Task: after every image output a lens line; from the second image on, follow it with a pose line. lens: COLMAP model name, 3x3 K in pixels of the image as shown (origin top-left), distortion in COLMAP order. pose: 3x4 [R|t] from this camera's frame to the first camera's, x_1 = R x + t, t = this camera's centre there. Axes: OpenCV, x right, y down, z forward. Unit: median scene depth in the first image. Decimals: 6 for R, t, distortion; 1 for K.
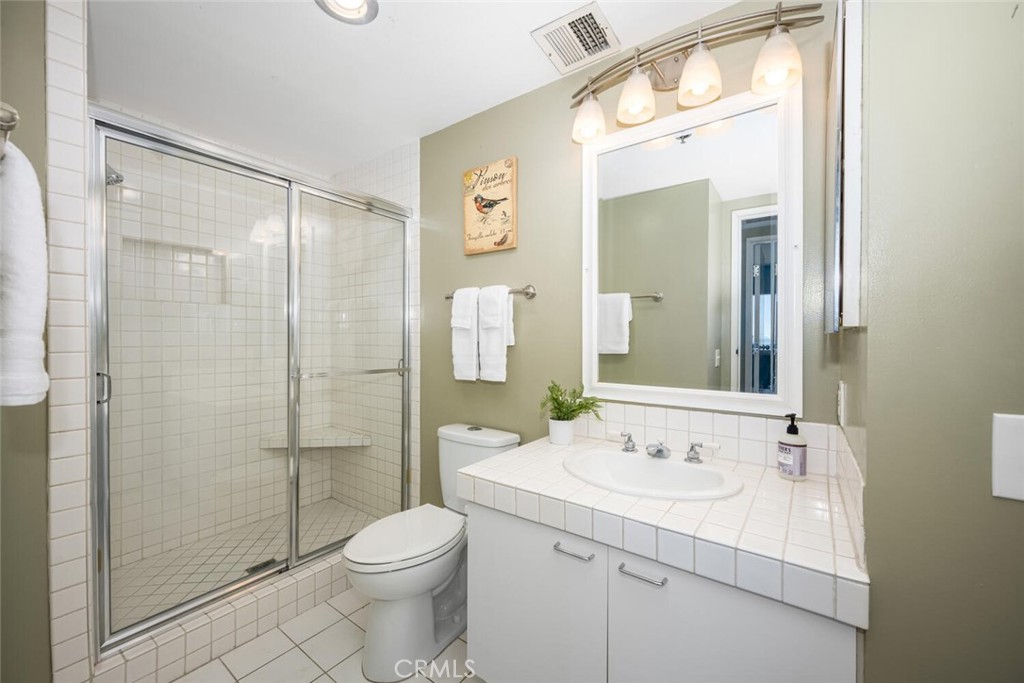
lens RADIAL K [[405.8, 0, 509.7], [0, 405.8, 340.4], [0, 0, 1]] dist [-0.000790, -0.000346]
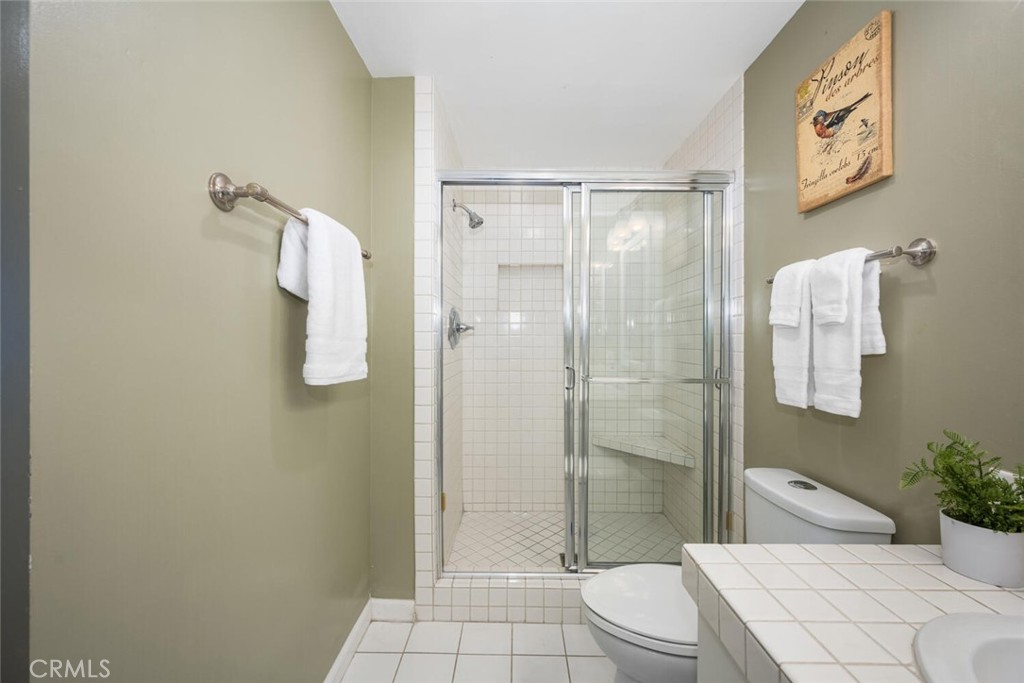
lens RADIAL K [[405.8, 0, 512.3], [0, 405.8, 339.8], [0, 0, 1]] dist [-0.000790, -0.000346]
pose [[0.584542, 0.000478, -0.811363, 0.158533], [-0.006001, 0.999975, -0.003734, -0.001988], [0.811341, 0.007051, 0.584531, 0.263830]]
